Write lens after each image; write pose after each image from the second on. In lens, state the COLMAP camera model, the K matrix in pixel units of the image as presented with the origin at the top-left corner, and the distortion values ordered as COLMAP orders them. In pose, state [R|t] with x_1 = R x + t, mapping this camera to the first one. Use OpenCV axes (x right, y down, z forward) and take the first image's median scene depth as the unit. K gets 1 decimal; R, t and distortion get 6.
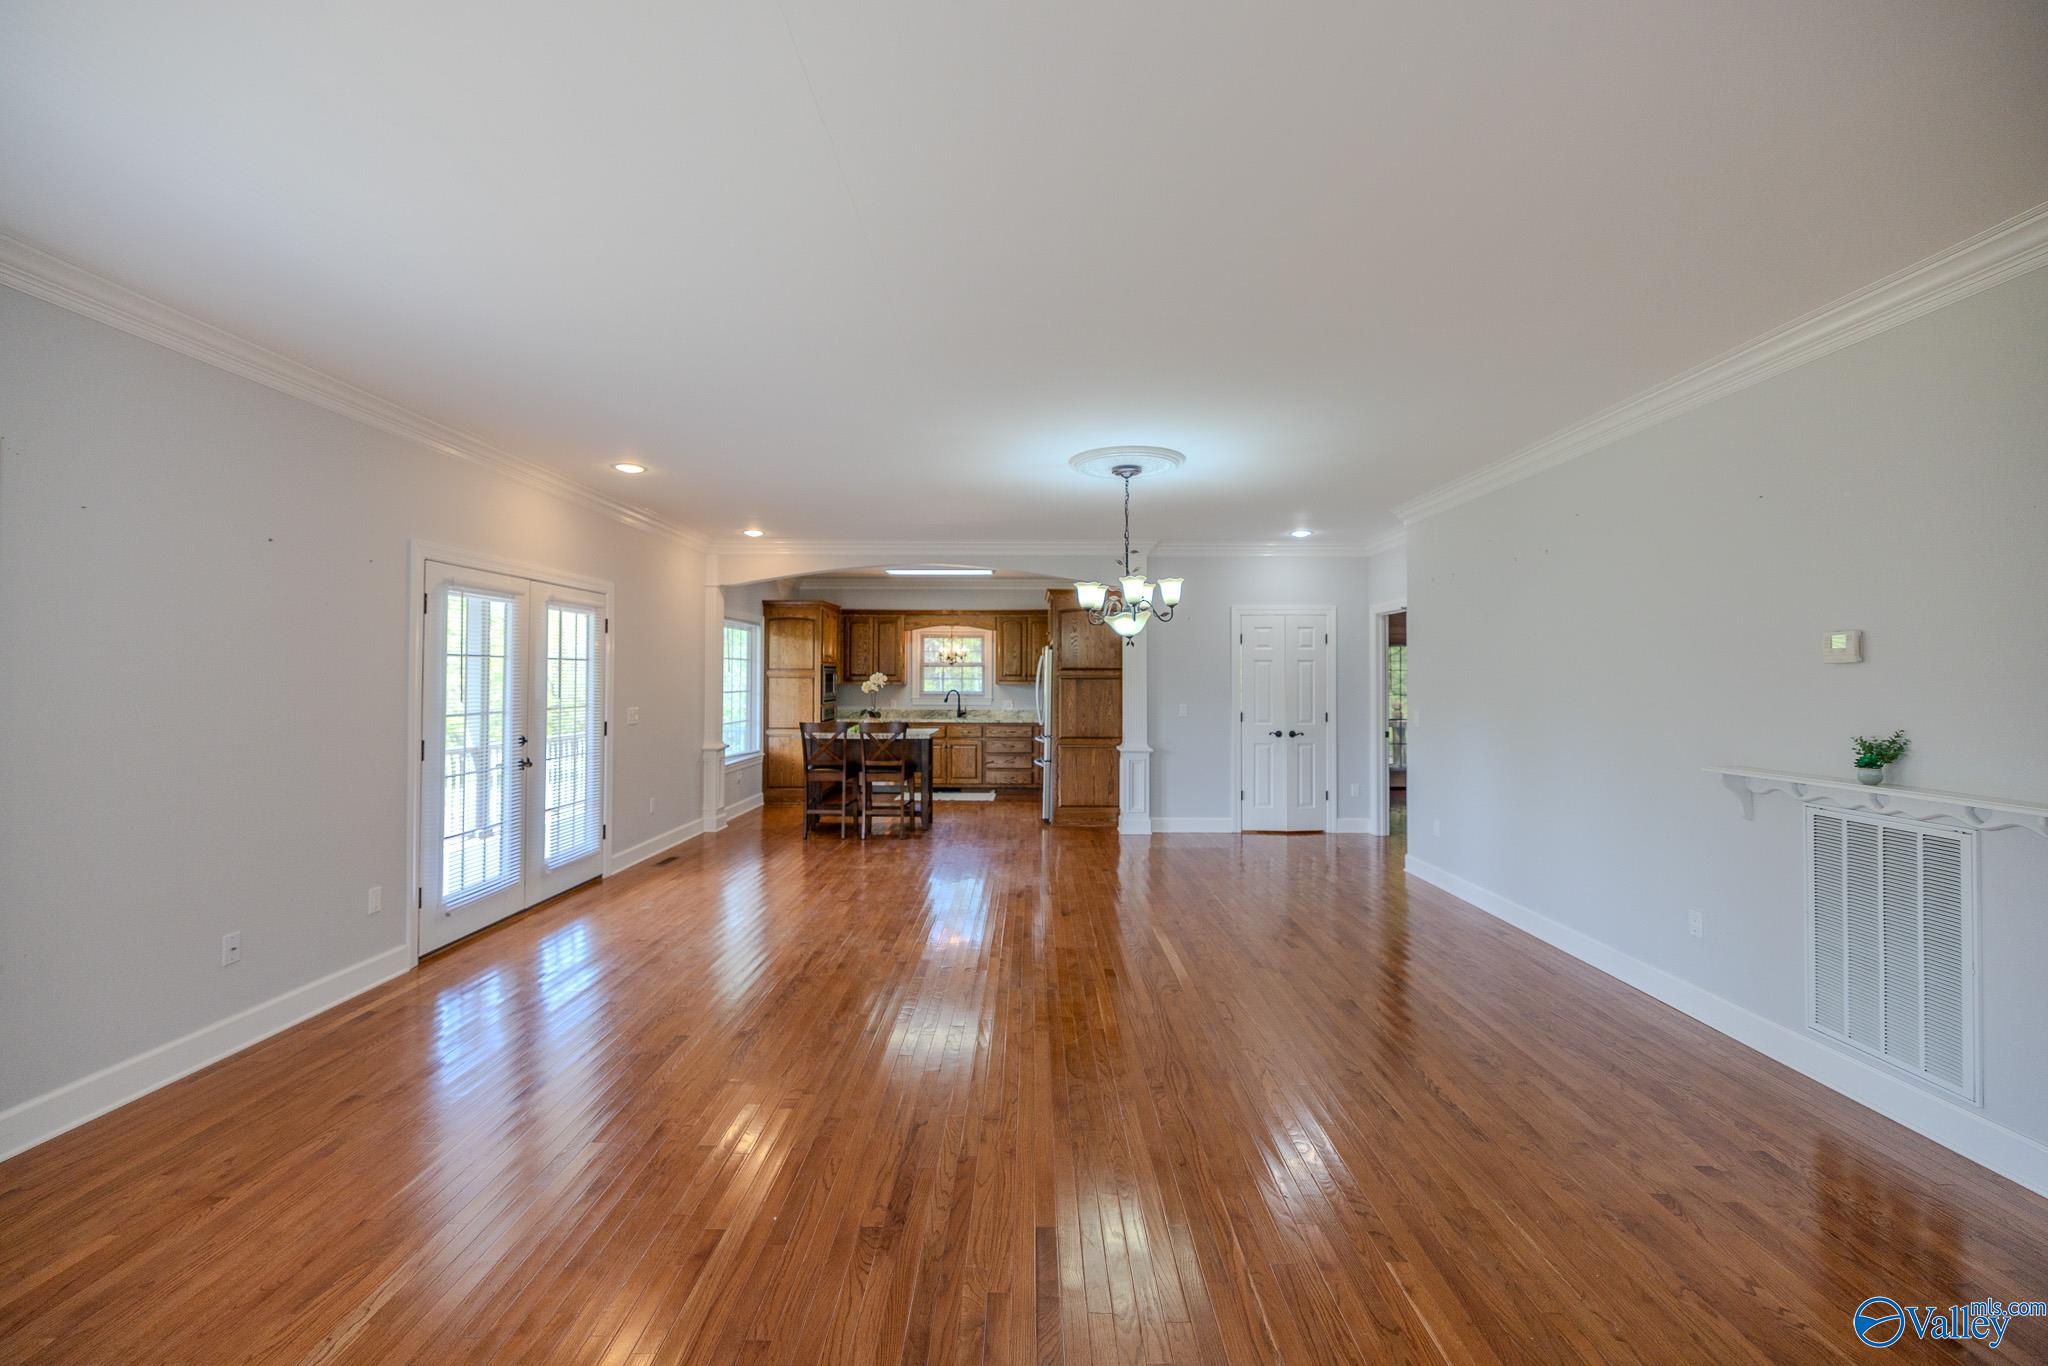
lens RADIAL K [[853.7, 0, 1024.7], [0, 853.7, 672.5], [0, 0, 1]] dist [0.001347, -0.000579]
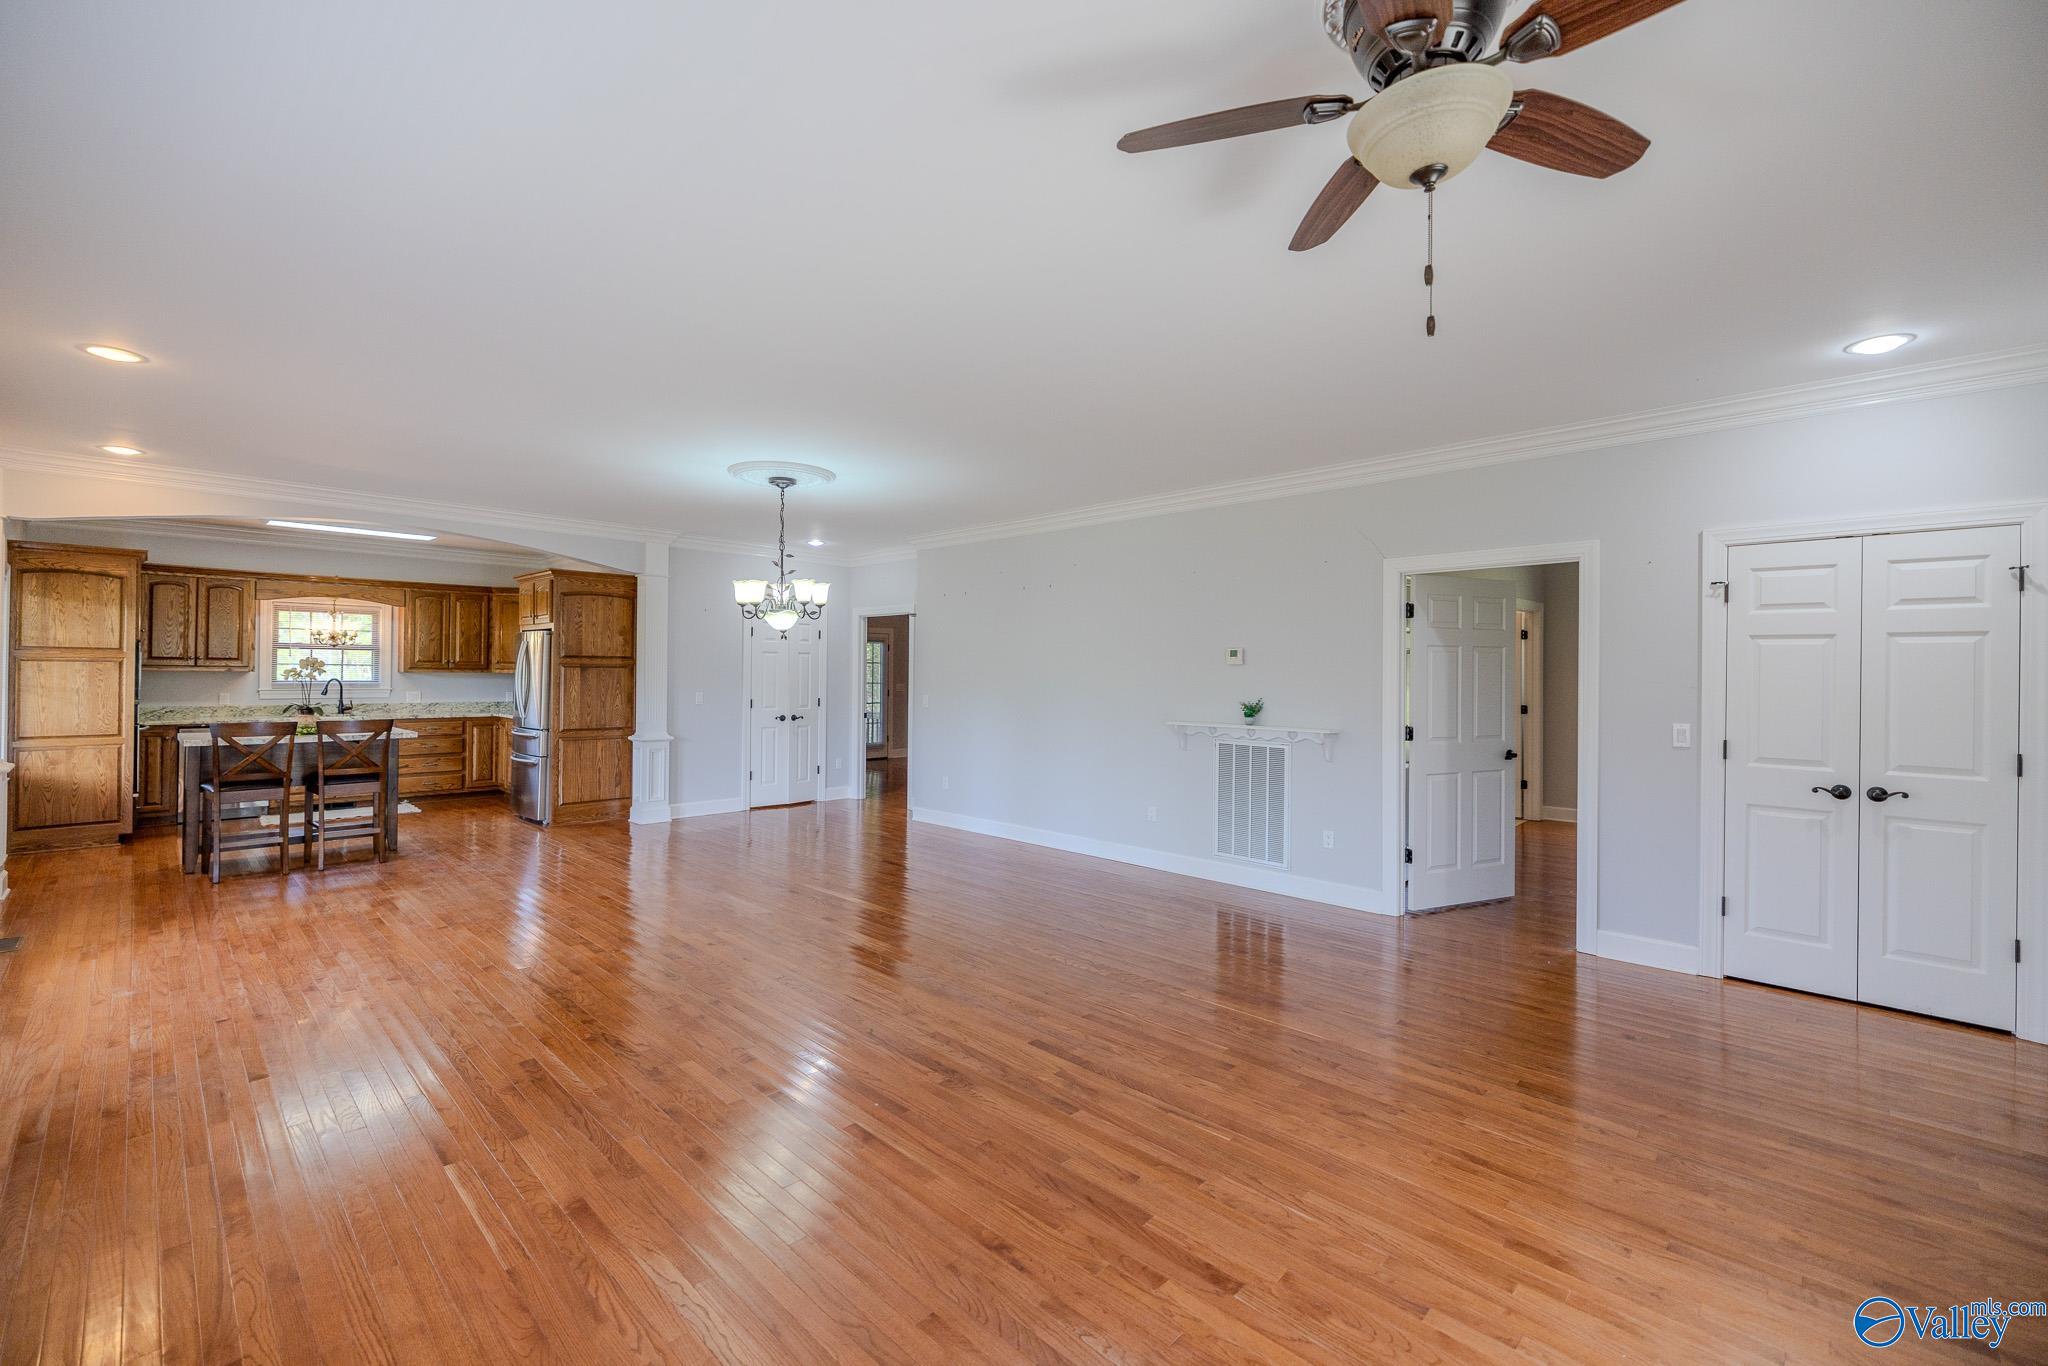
lens RADIAL K [[853.7, 0, 1024.7], [0, 853.7, 672.5], [0, 0, 1]] dist [0.001347, -0.000579]
pose [[0.690356, 0.004731, 0.723454, -0.250624], [-0.014270, 0.999873, 0.007078, -0.000062], [-0.723329, -0.015210, 0.690336, -0.000864]]
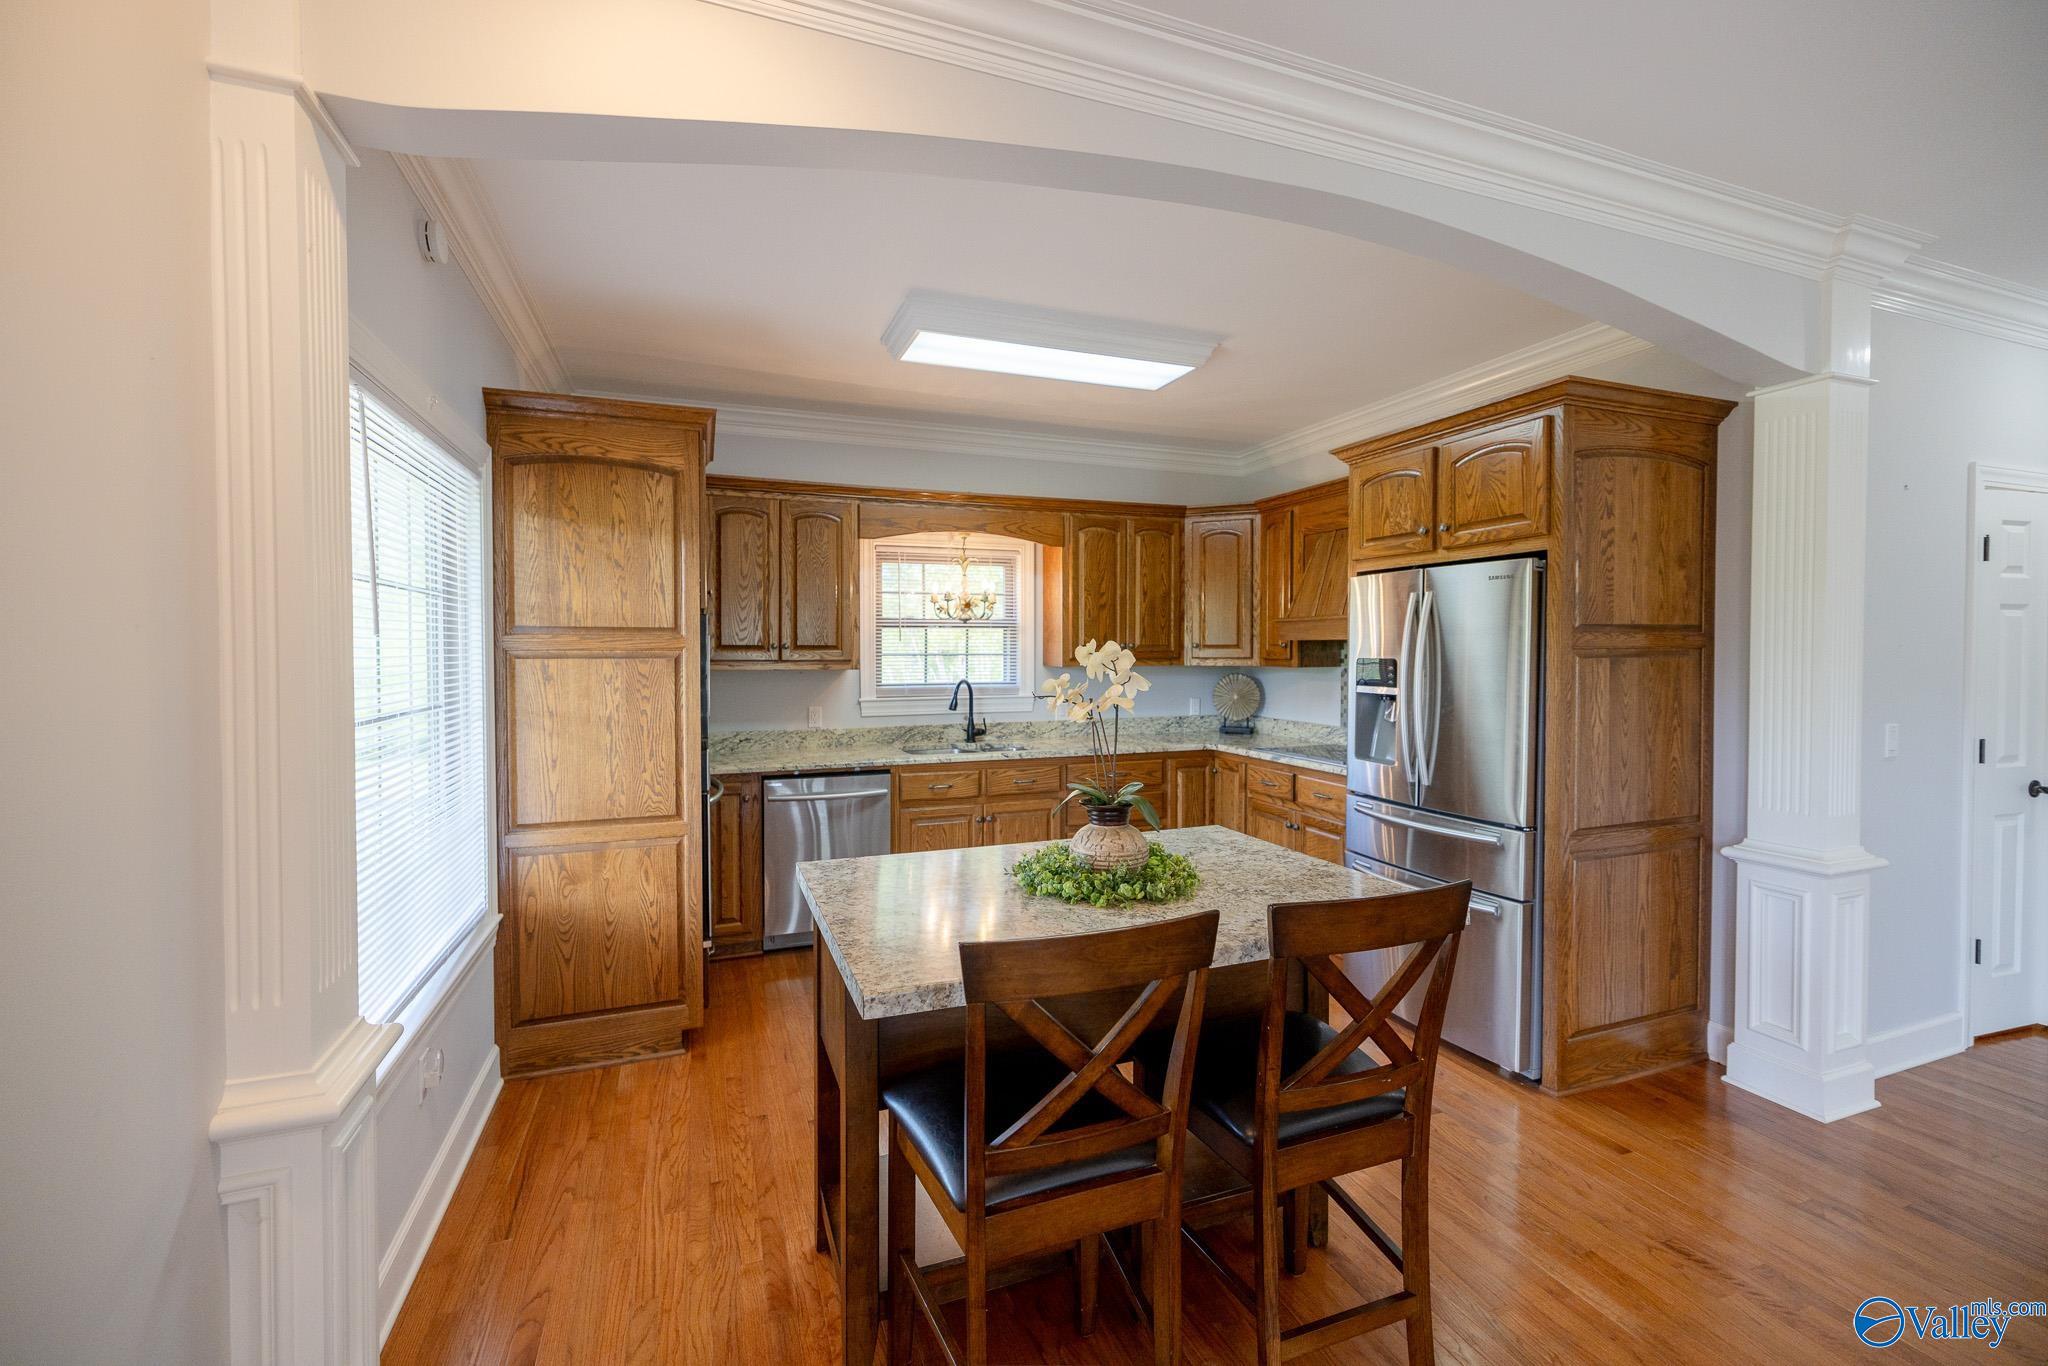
lens RADIAL K [[853.7, 0, 1024.7], [0, 853.7, 672.5], [0, 0, 1]] dist [0.001347, -0.000579]
pose [[0.931829, -0.014145, 0.362621, -0.250287], [0.001601, 0.999391, 0.034869, 0.001393], [-0.362893, -0.031911, 0.931284, 0.682145]]
